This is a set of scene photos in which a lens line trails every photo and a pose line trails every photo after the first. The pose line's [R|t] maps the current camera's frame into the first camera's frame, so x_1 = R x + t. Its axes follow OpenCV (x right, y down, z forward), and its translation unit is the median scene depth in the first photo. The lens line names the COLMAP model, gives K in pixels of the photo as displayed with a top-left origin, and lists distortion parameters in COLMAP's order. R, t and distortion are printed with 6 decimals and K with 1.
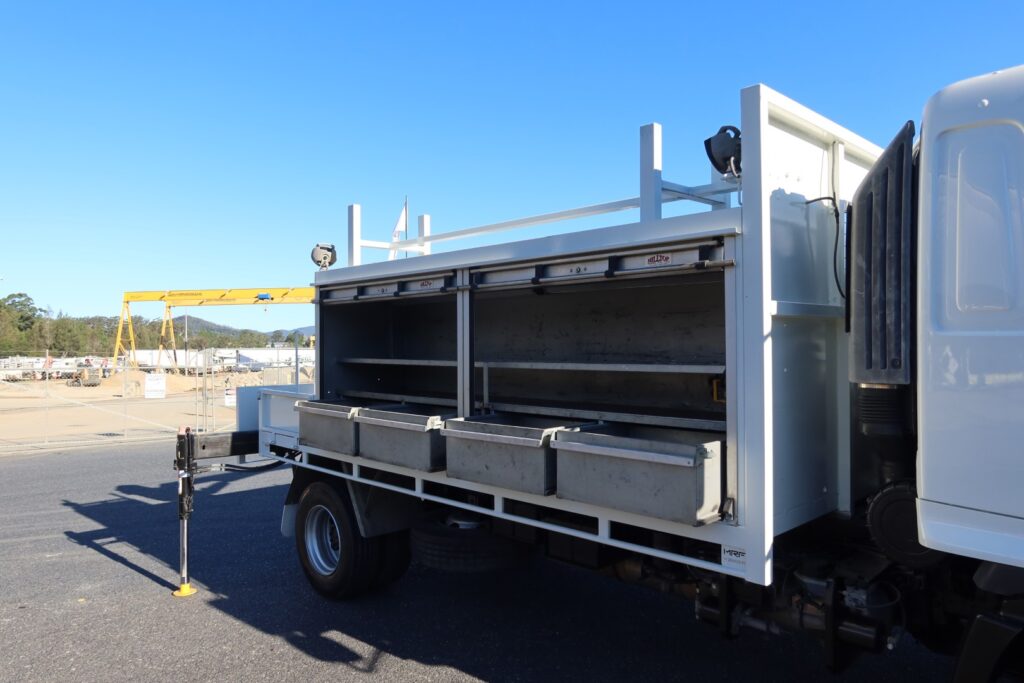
lens RADIAL K [[700.1, 0, 530.8], [0, 700.1, 335.8], [0, 0, 1]] dist [-0.027495, 0.004726]
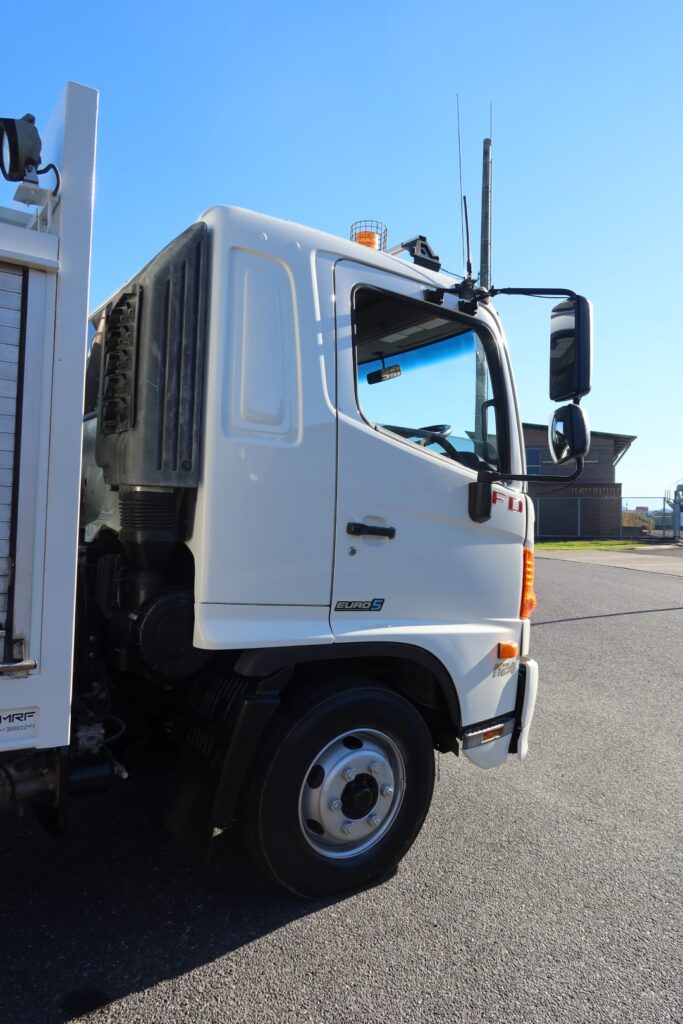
lens RADIAL K [[700.1, 0, 339.1], [0, 700.1, 512.1], [0, 0, 1]] dist [-0.027495, 0.004726]
pose [[0.178073, 0.029223, 0.983583, -0.347766], [-0.047695, 0.998640, -0.021035, 0.103616], [-0.982861, -0.043166, 0.179224, 0.560938]]
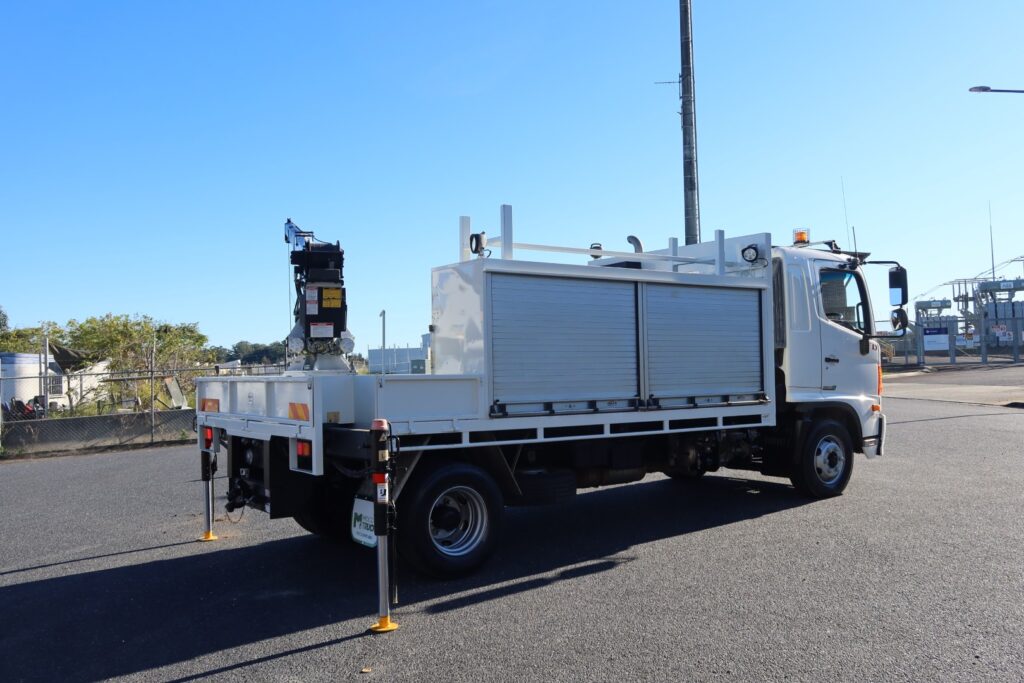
lens RADIAL K [[885.3, 0, 515.6], [0, 885.3, 335.8], [0, 0, 1]] dist [0.015498, 0.001325]
pose [[0.150646, 0.040783, 0.987746, -2.977168], [0.002955, 0.999126, -0.041704, 0.153204], [-0.988583, 0.009201, 0.150394, 1.400659]]
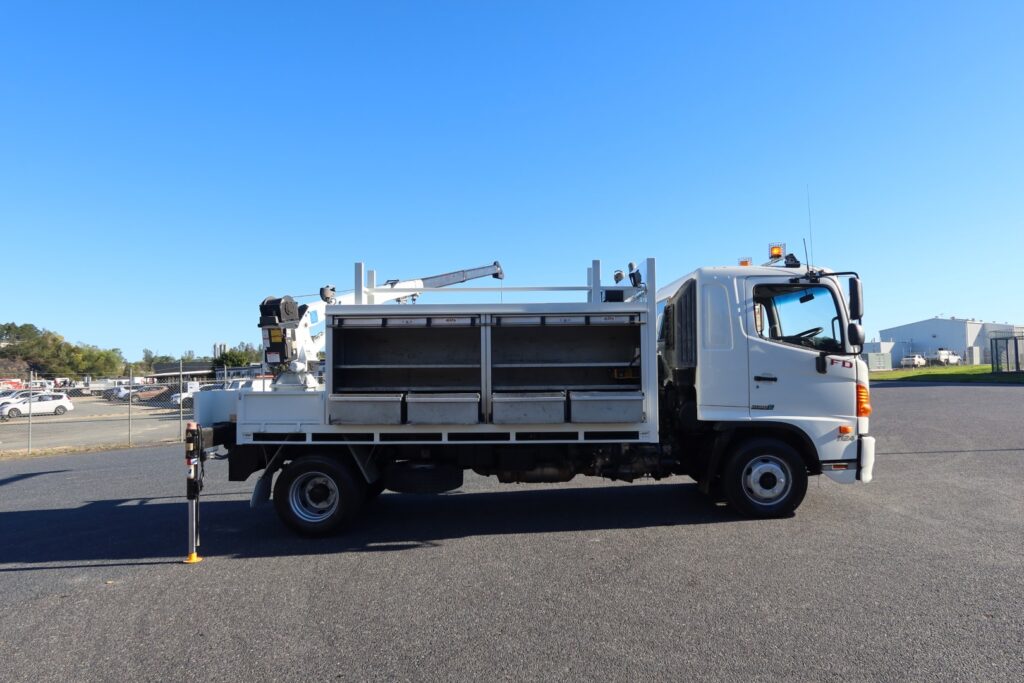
lens RADIAL K [[700.1, 0, 512.6], [0, 700.1, 336.8], [0, 0, 1]] dist [-0.027495, 0.004726]
pose [[0.707899, 0.026479, 0.705817, -1.916487], [-0.002583, 0.999387, -0.034901, 0.041207], [-0.706309, 0.022883, 0.707534, -0.514983]]
